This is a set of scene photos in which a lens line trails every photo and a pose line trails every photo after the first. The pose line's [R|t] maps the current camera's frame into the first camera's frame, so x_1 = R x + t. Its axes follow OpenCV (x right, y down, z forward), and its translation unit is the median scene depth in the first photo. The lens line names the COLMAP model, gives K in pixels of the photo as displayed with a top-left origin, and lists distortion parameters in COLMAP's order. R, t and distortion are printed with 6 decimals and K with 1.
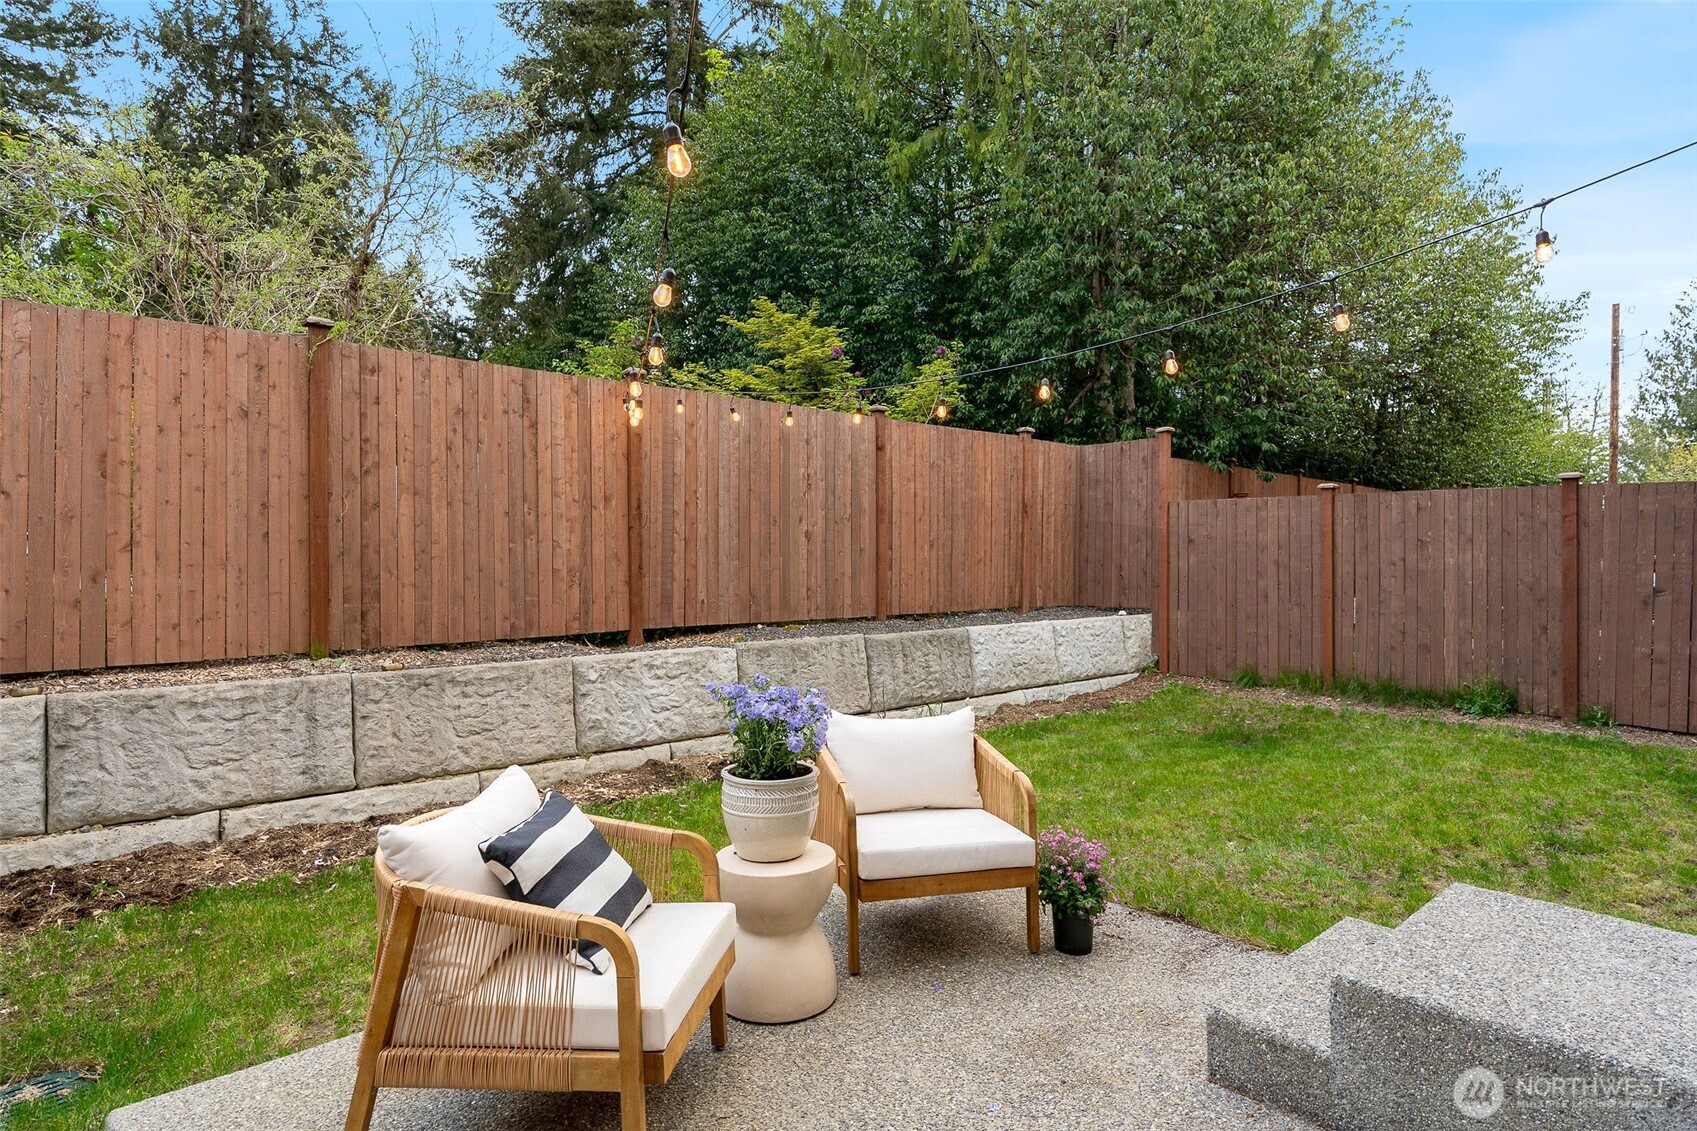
lens RADIAL K [[925.2, 0, 848.5], [0, 925.2, 565.5], [0, 0, 1]] dist [-0.000423, -0.000216]
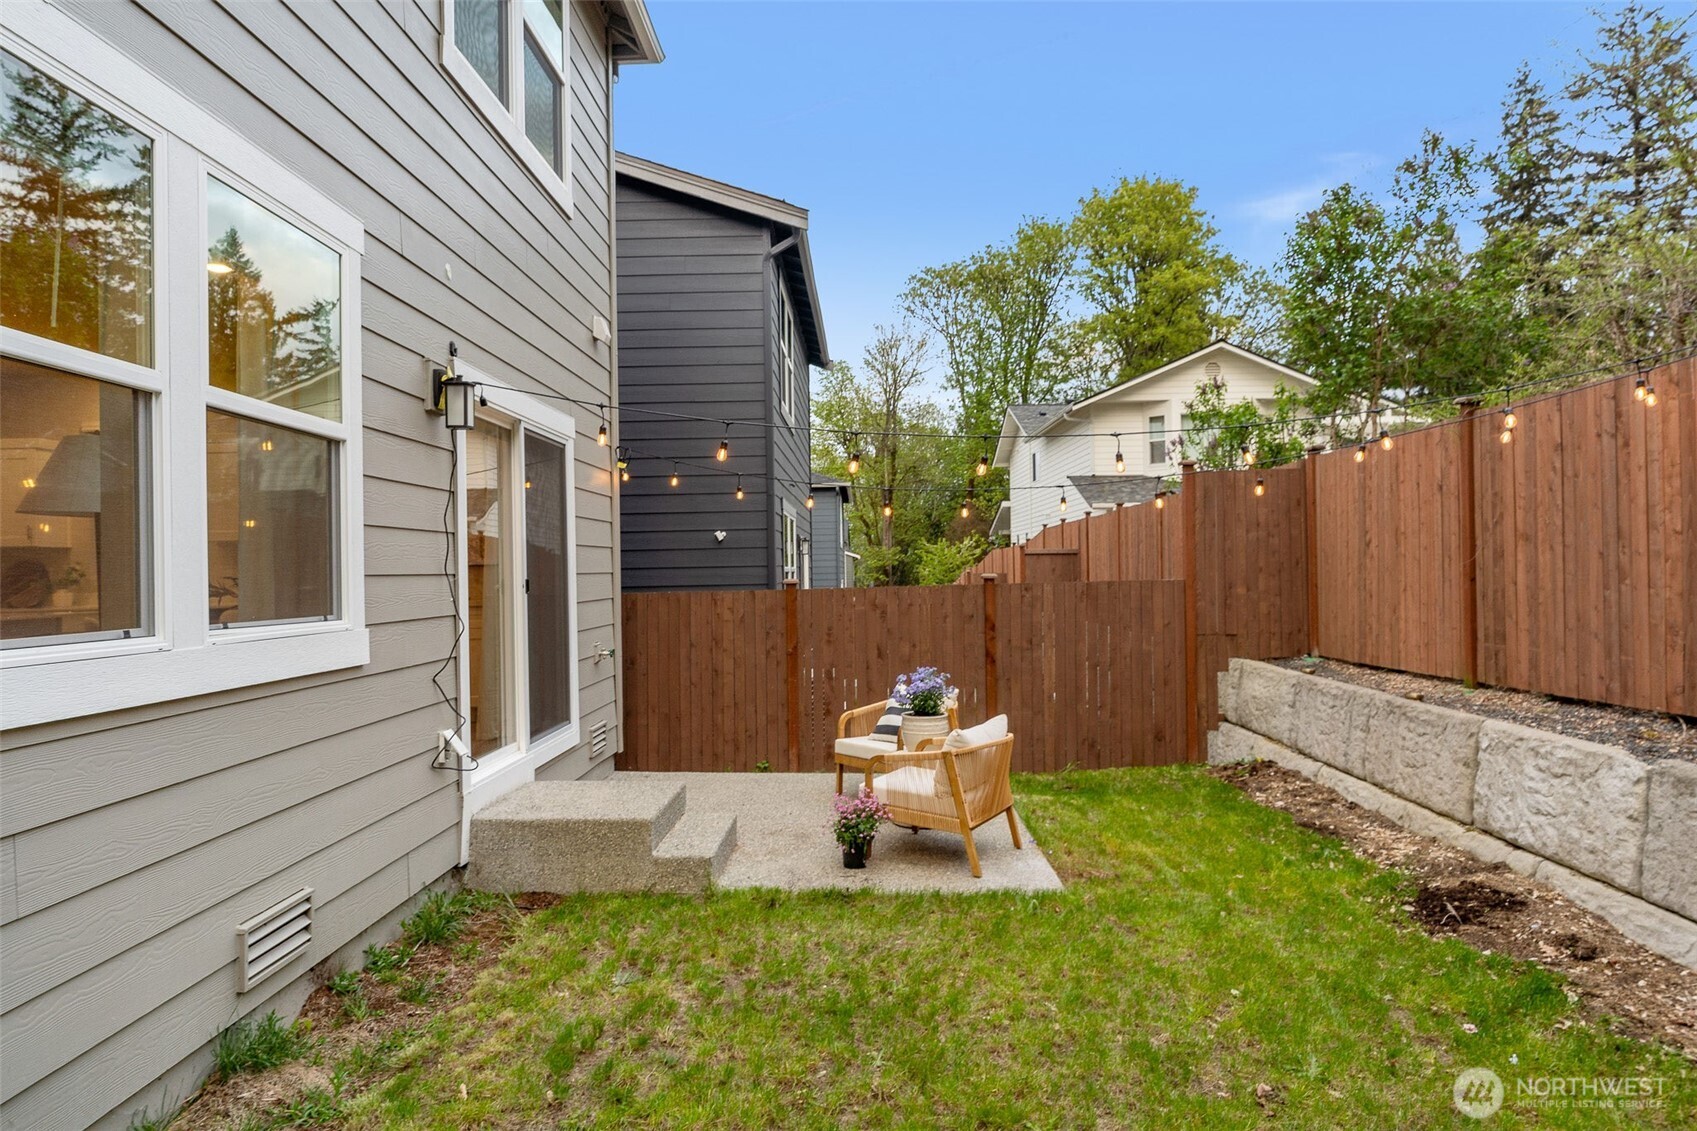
lens RADIAL K [[1026.1, 0, 848.5], [0, 1026.1, 565.5], [0, 0, 1]] dist [0.000076, -0.000051]
pose [[-0.680589, 0.009451, -0.732604, 0.784272], [0.014197, 0.999899, -0.000290, -0.054871], [0.732528, -0.010599, -0.680655, 1.122178]]
